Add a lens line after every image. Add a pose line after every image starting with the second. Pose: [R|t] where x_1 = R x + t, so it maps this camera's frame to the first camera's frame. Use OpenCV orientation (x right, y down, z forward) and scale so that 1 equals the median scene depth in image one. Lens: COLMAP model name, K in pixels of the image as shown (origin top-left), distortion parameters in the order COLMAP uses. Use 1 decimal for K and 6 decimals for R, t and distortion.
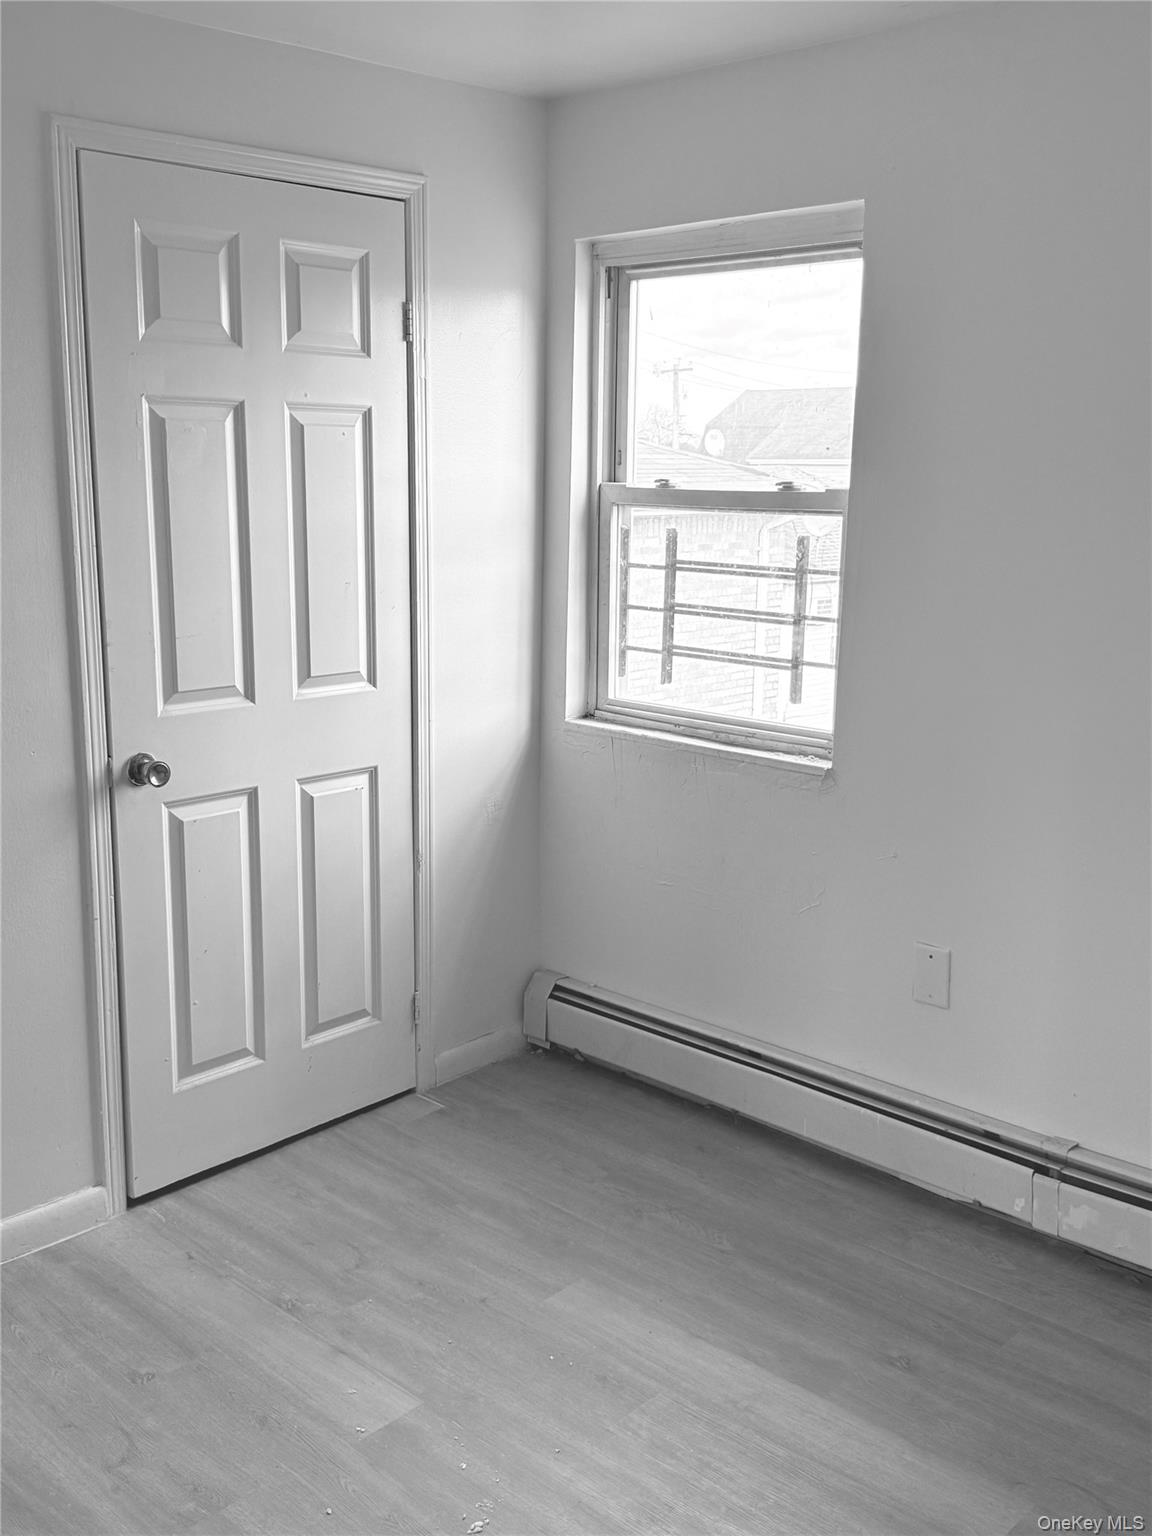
lens RADIAL K [[1542.1, 0, 576.0], [0, 1542.1, 768.0], [0, 0, 1]] dist [0.171700, -0.275956]
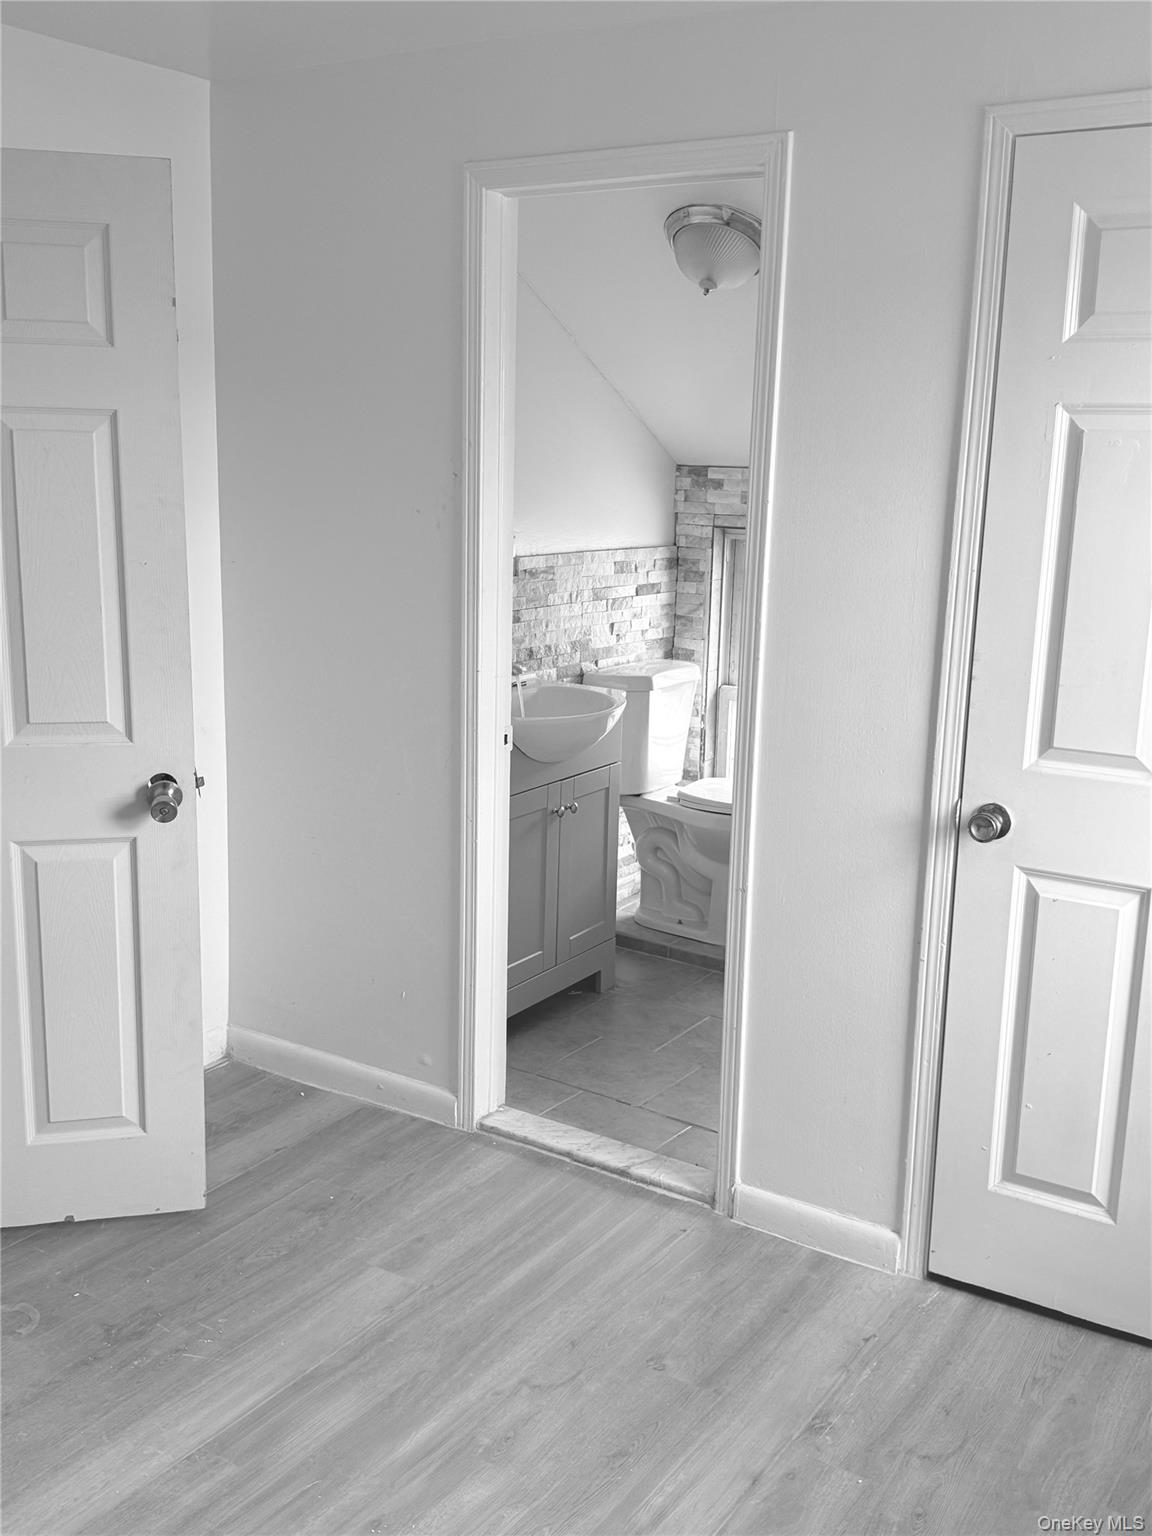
lens RADIAL K [[1534.8, 0, 578.8], [0, 1534.8, 782.8], [0, 0, 1]] dist [0.046123, -0.024674]
pose [[0.198418, 0.204225, -0.958604, 0.524459], [-0.222921, 0.961821, 0.158769, -0.109099], [0.954430, 0.182190, 0.236369, 0.565517]]
